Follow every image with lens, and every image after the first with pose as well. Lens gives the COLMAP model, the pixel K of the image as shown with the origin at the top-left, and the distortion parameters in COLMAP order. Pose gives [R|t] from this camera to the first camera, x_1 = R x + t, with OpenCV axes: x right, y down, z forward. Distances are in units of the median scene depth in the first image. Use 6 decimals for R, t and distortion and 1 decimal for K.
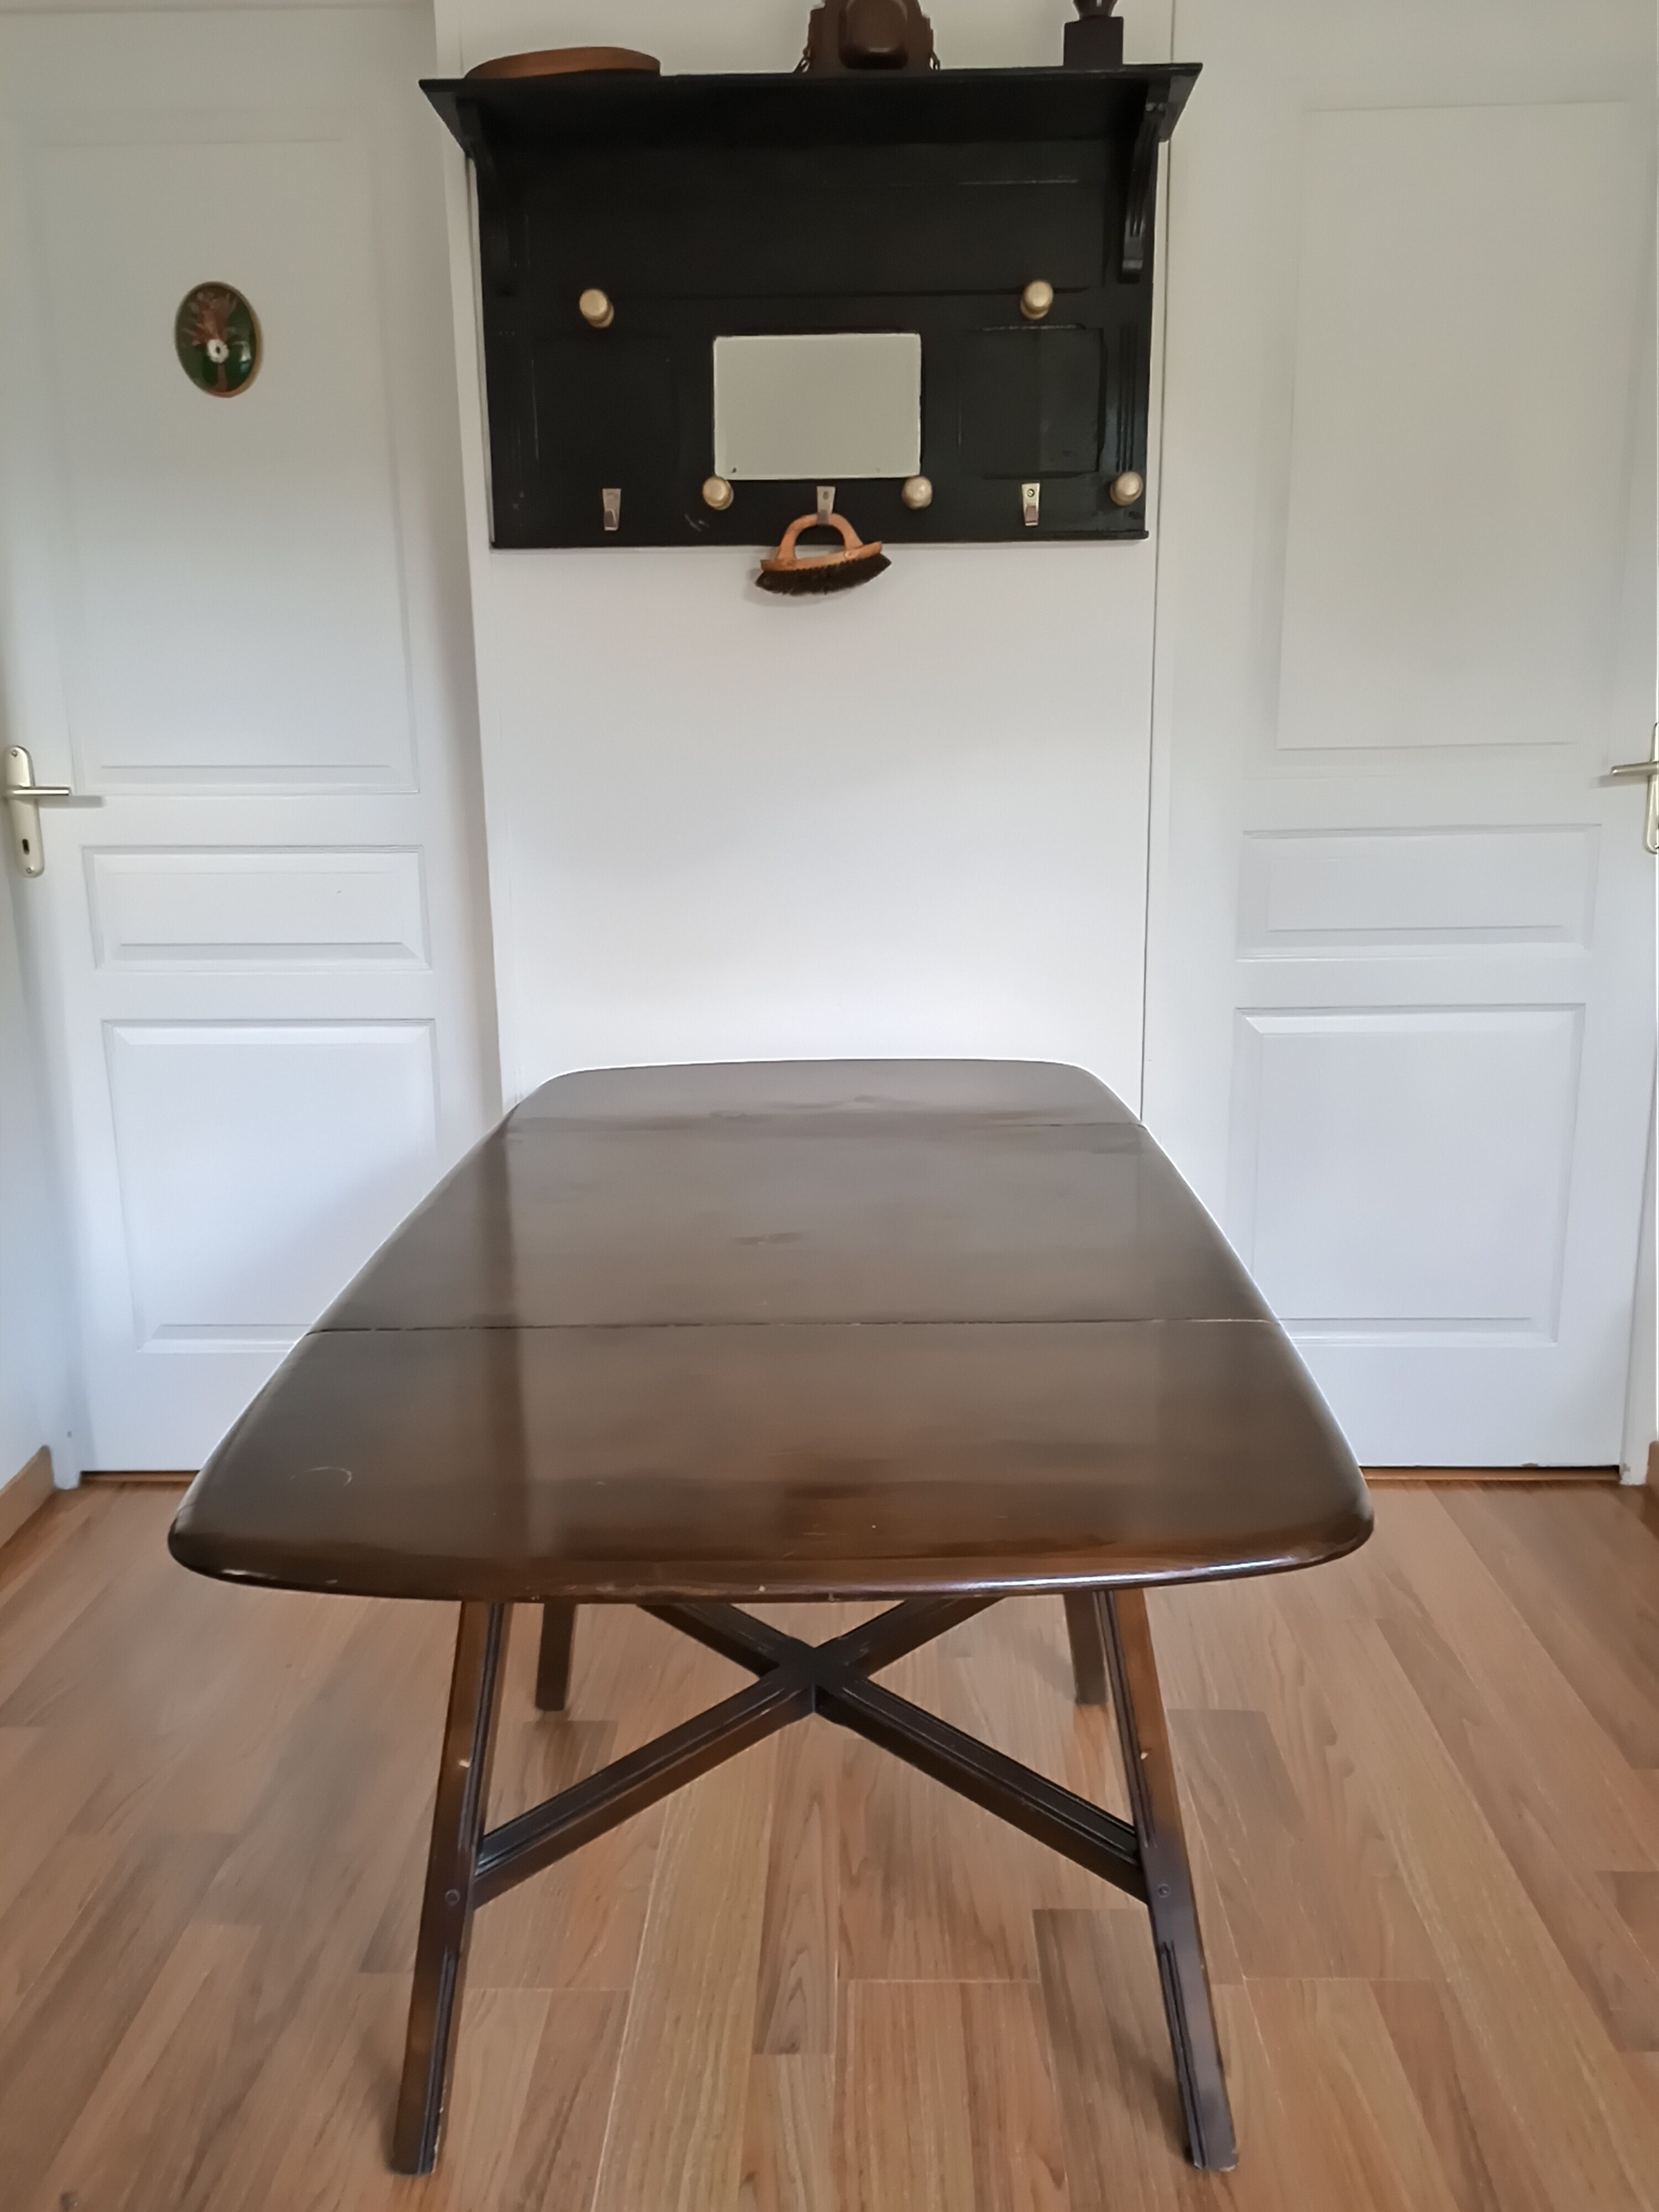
lens RADIAL K [[1643.0, 0, 833.1], [0, 1643.0, 1110.1], [0, 0, 1]] dist [0.018309, -0.025227]
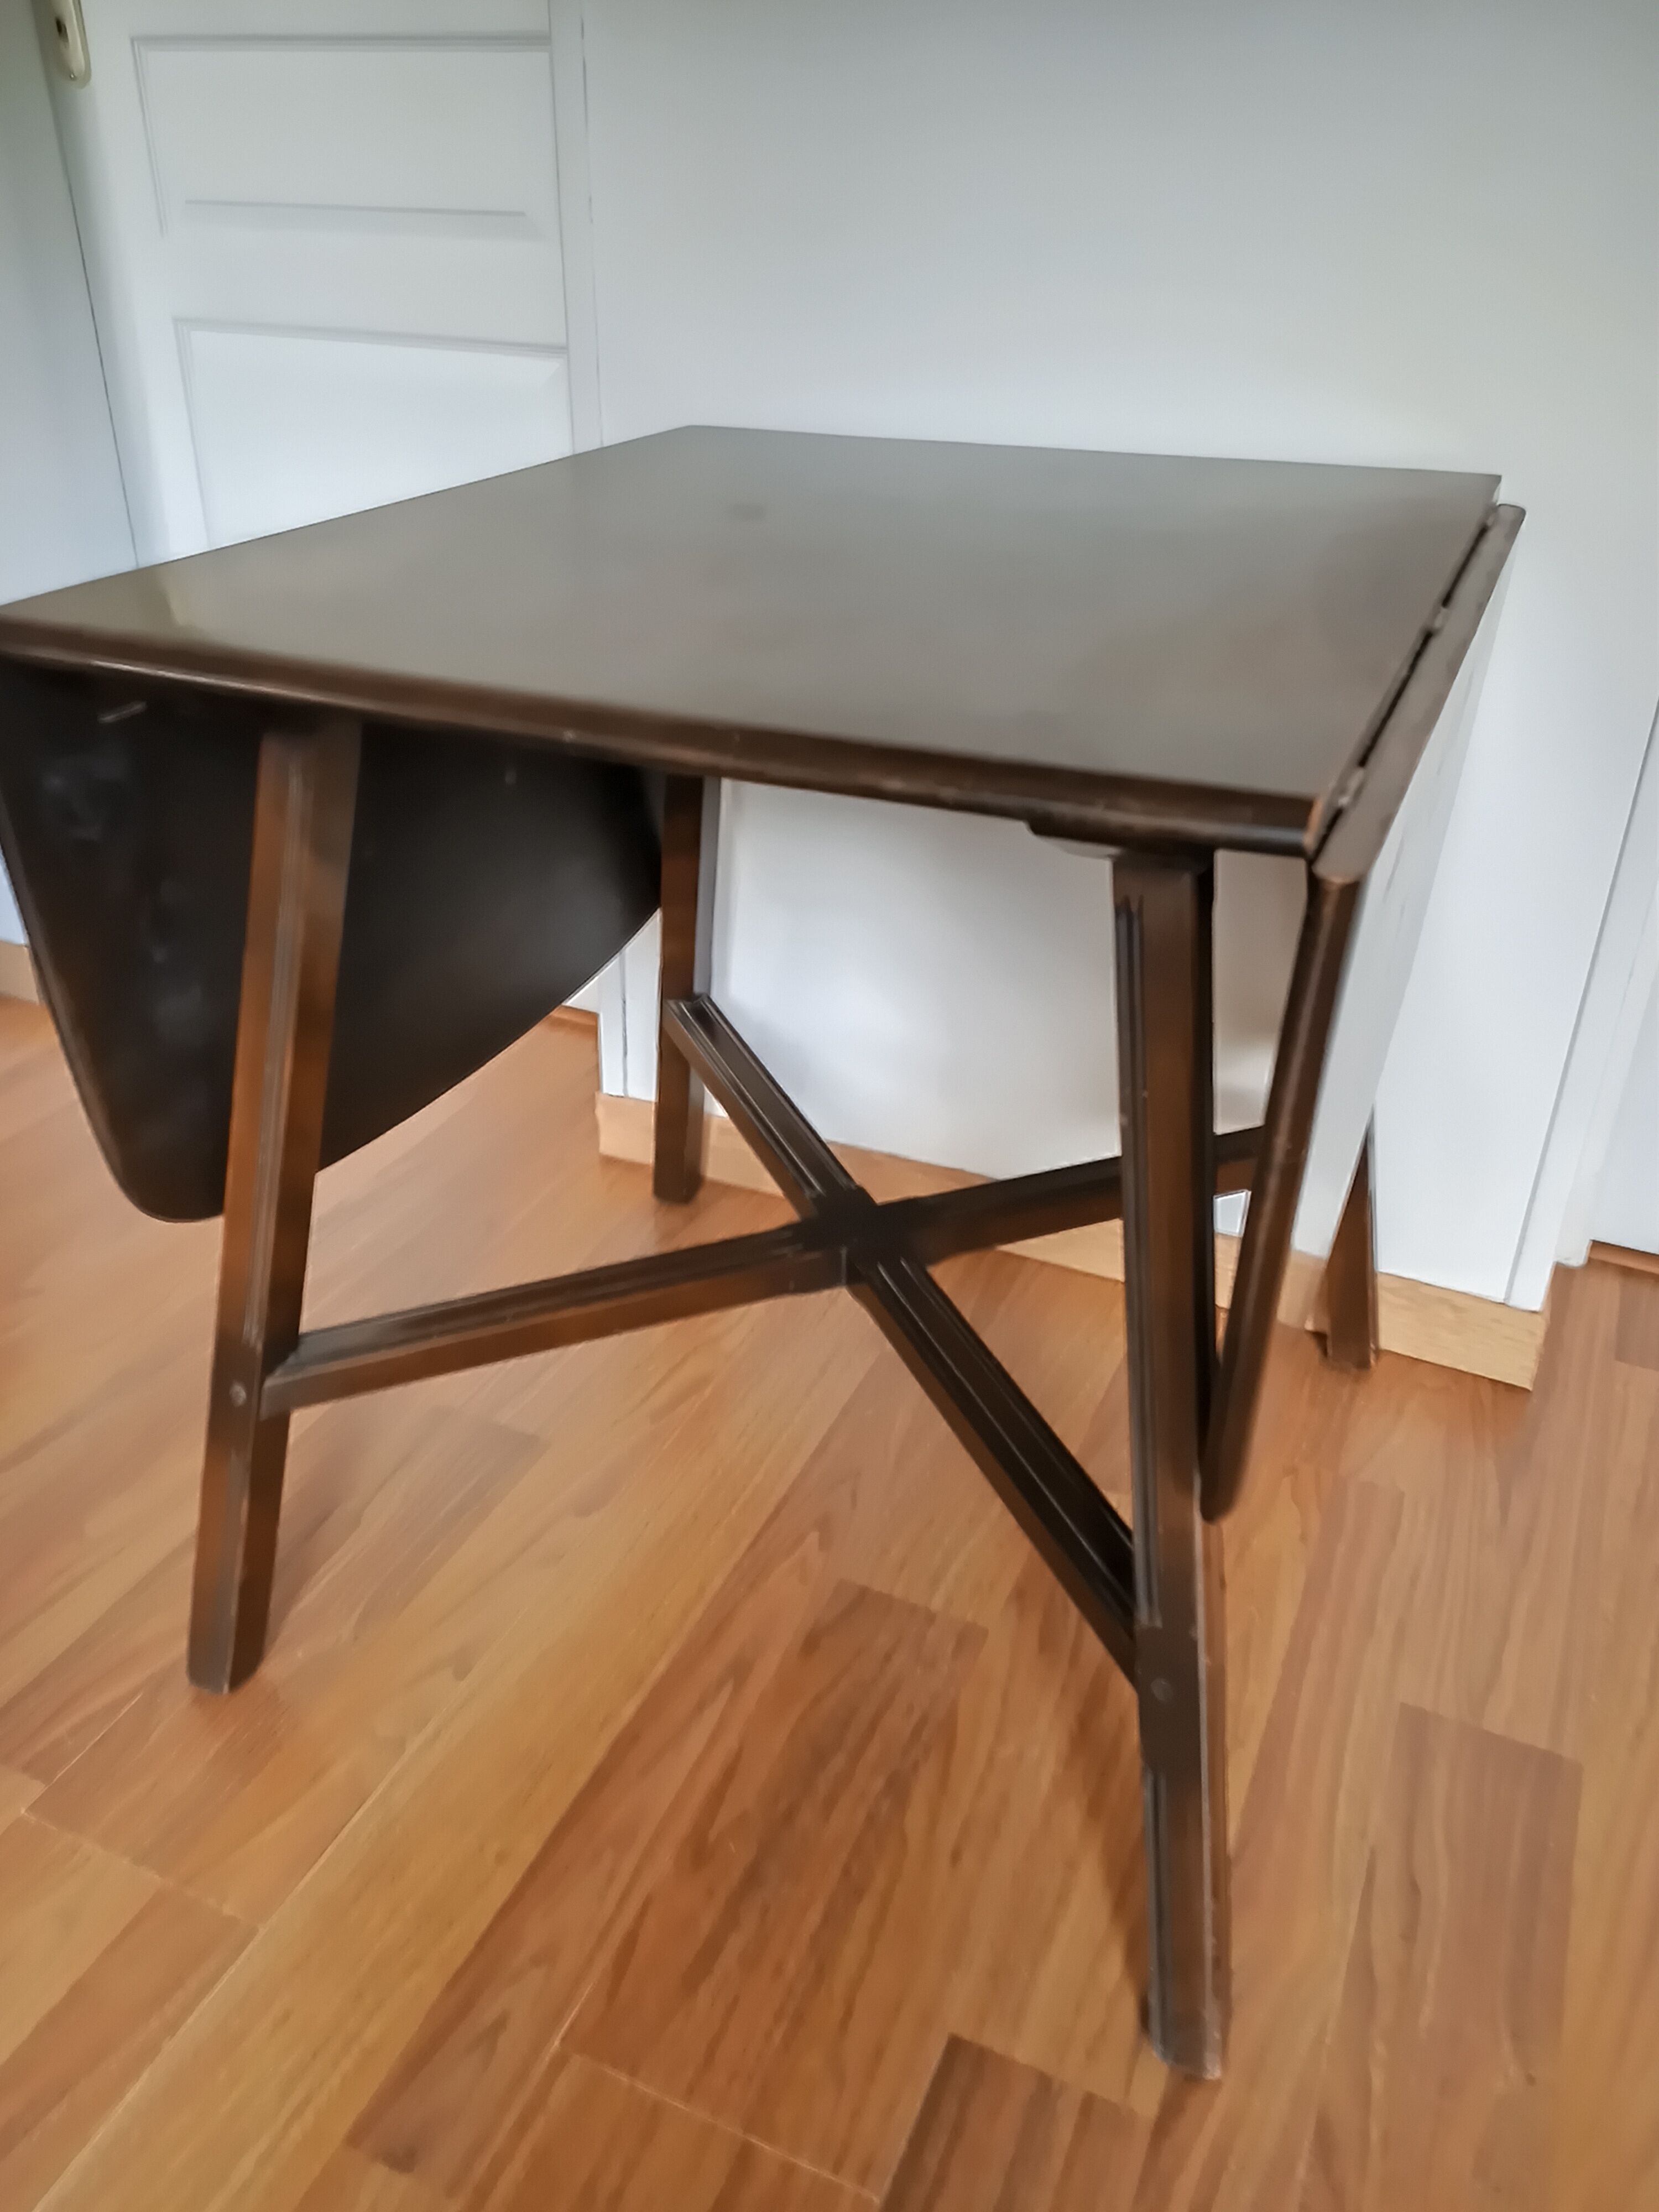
lens RADIAL K [[1643.0, 0, 831.0], [0, 1643.0, 1104.1], [0, 0, 1]] dist [0.018309, -0.025227]
pose [[0.918815, 0.218754, -0.328521, 0.172802], [-0.115381, 0.944864, 0.306461, 0.021057], [0.377447, -0.243676, 0.893396, 0.494641]]
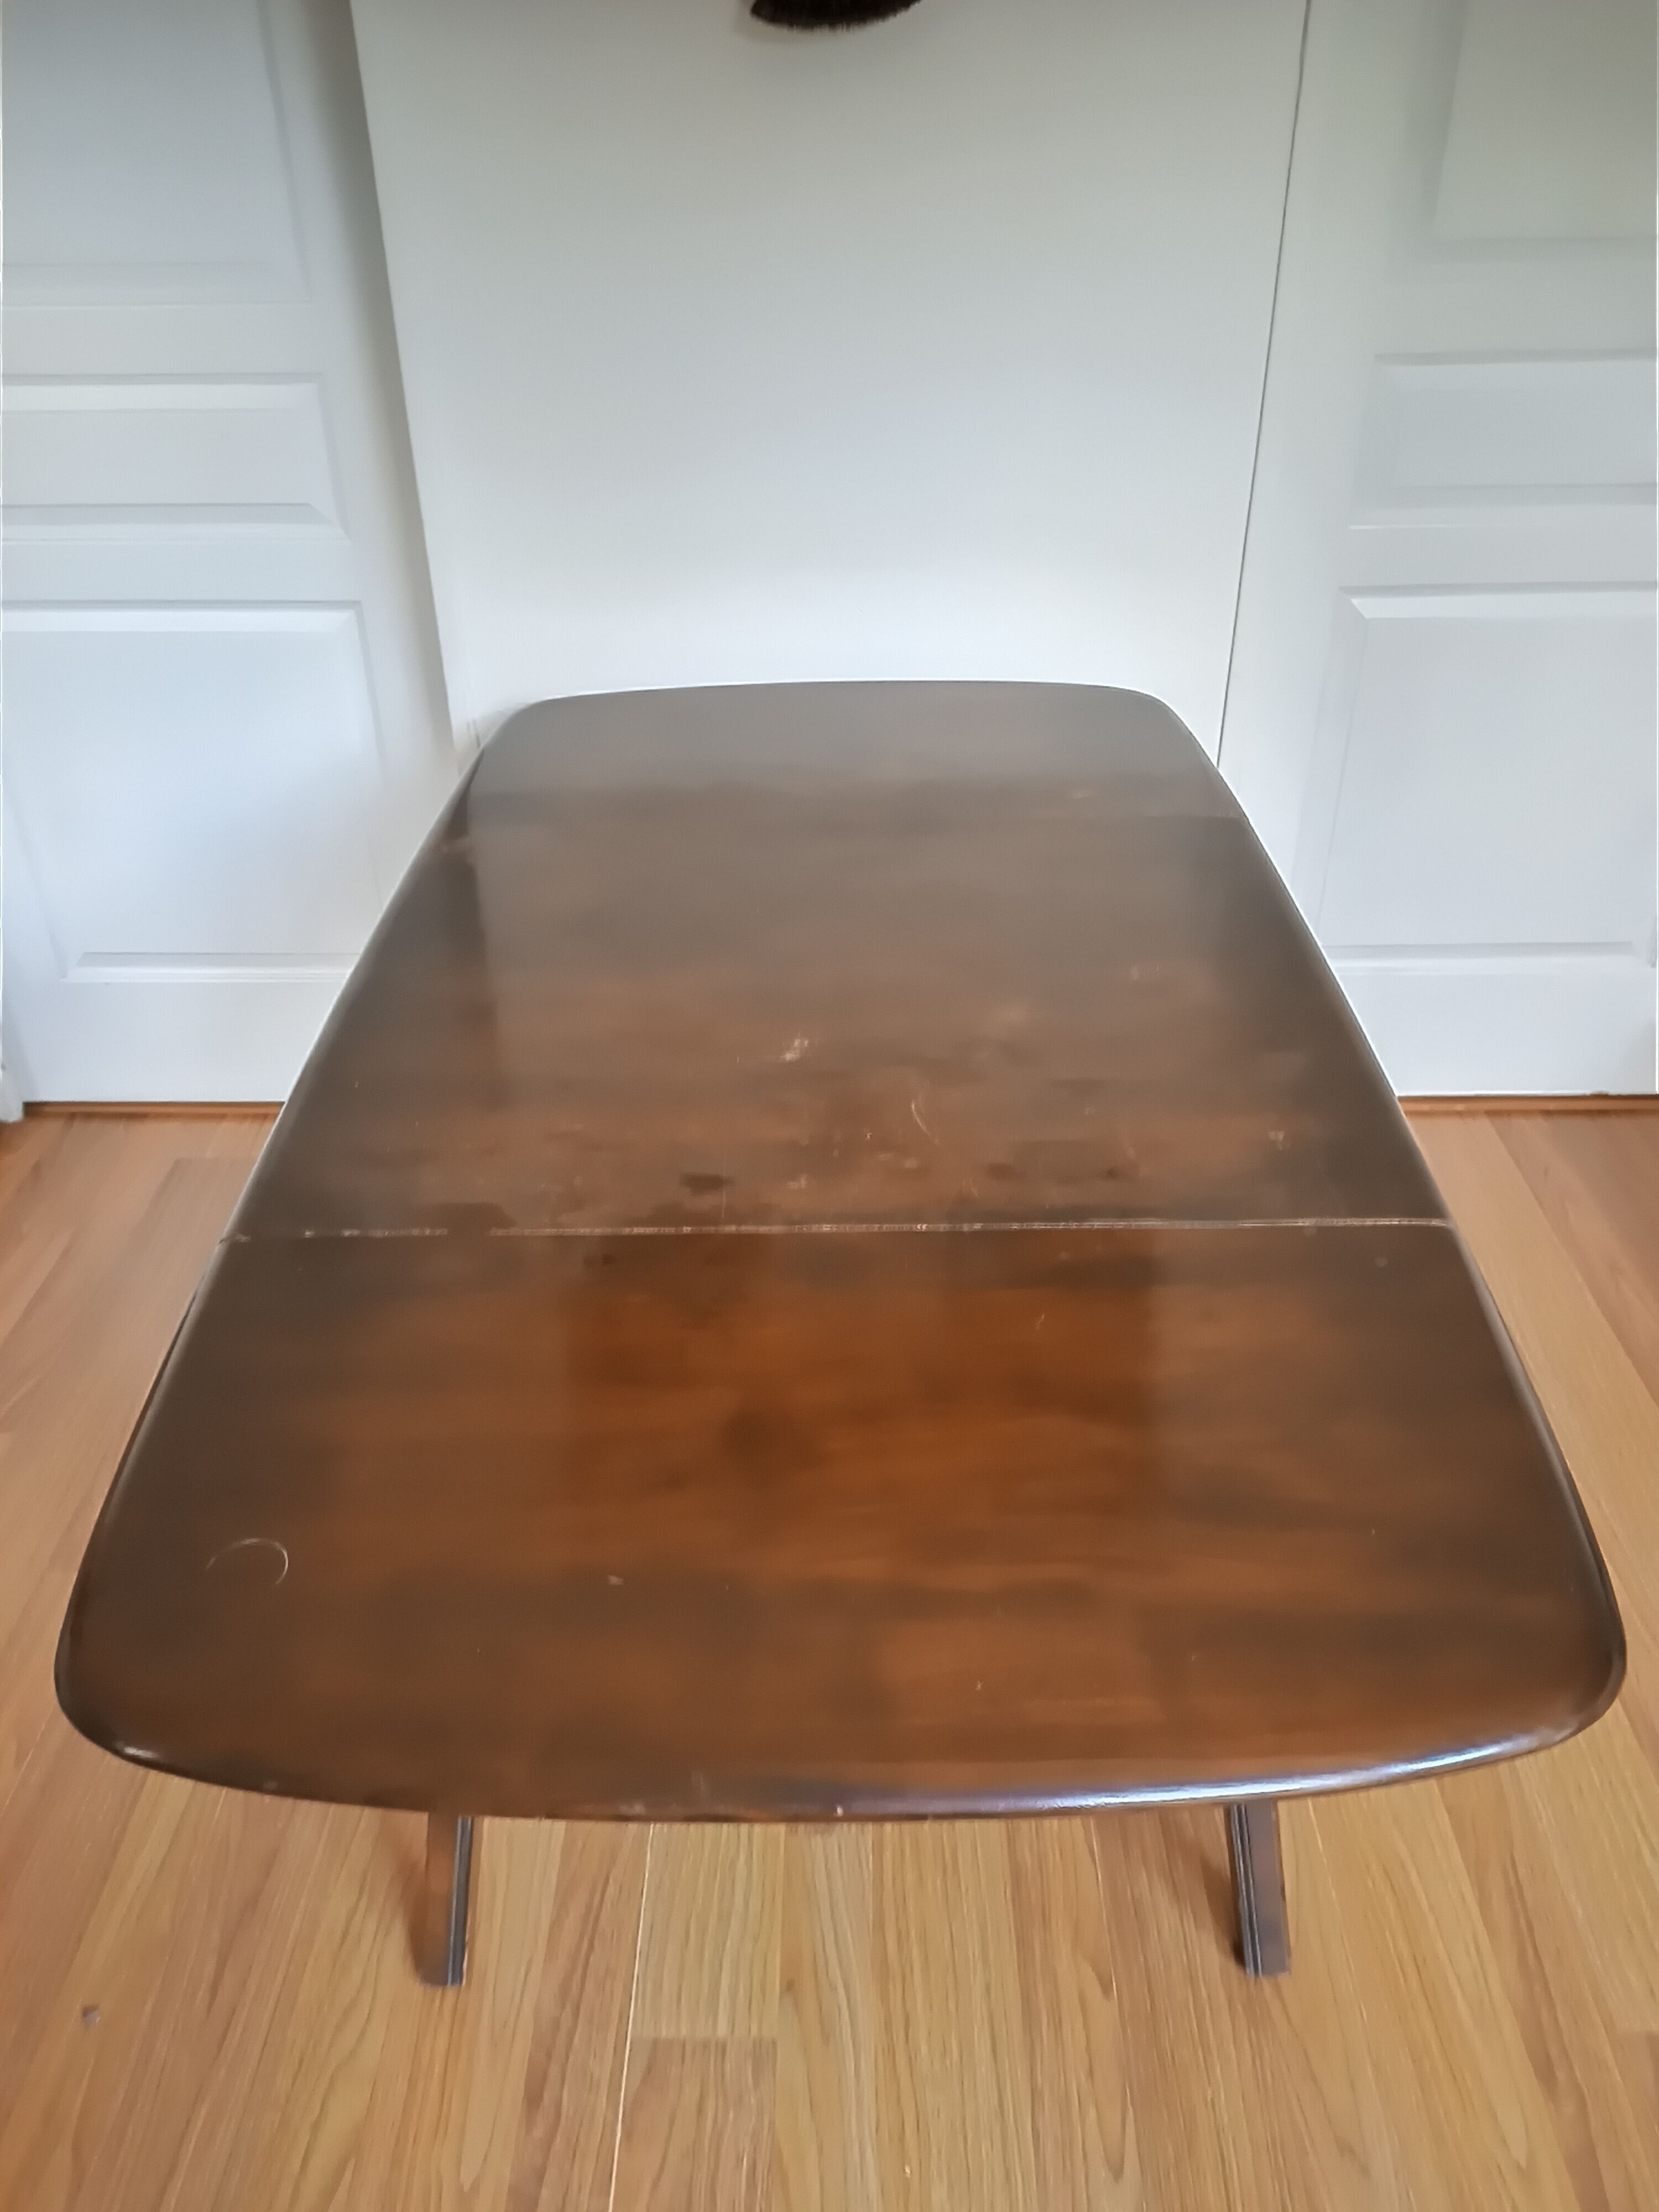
lens RADIAL K [[1643.0, 0, 823.0], [0, 1643.0, 1101.0], [0, 0, 1]] dist [0.018309, -0.025227]
pose [[0.999954, -0.005591, 0.007762, -0.025492], [0.002665, 0.942111, 0.335290, -0.123139], [-0.009187, -0.335254, 0.942083, 0.183899]]
